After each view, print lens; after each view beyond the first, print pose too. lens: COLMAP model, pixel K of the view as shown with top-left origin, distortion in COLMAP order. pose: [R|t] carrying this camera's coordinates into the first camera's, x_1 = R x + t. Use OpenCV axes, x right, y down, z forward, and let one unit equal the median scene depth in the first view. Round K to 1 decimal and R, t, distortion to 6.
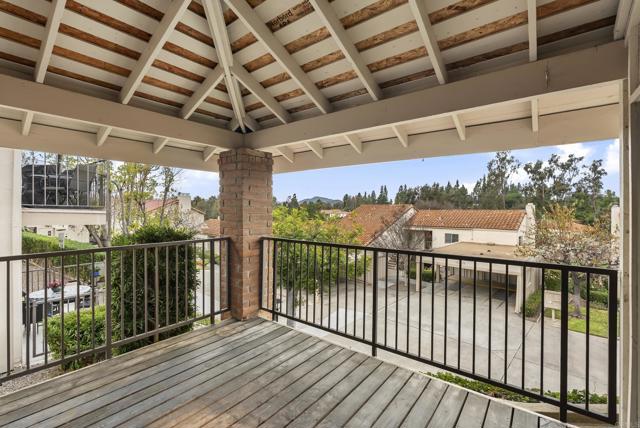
lens RADIAL K [[289.8, 0, 324.6], [0, 289.8, 214.7], [0, 0, 1]] dist [-0.000927, 0.000282]
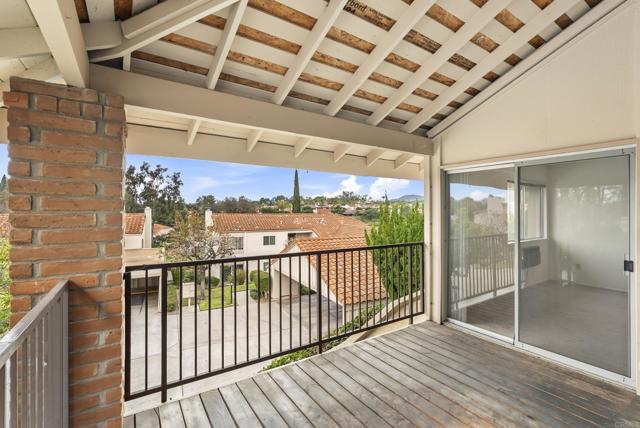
lens RADIAL K [[292.1, 0, 322.3], [0, 292.1, 211.7], [0, 0, 1]] dist [-0.001428, -0.000048]
pose [[0.326752, -0.000770, 0.945110, -0.431882], [0.022279, 0.999728, -0.006888, -0.010812], [-0.944847, 0.023307, 0.326681, 0.329508]]
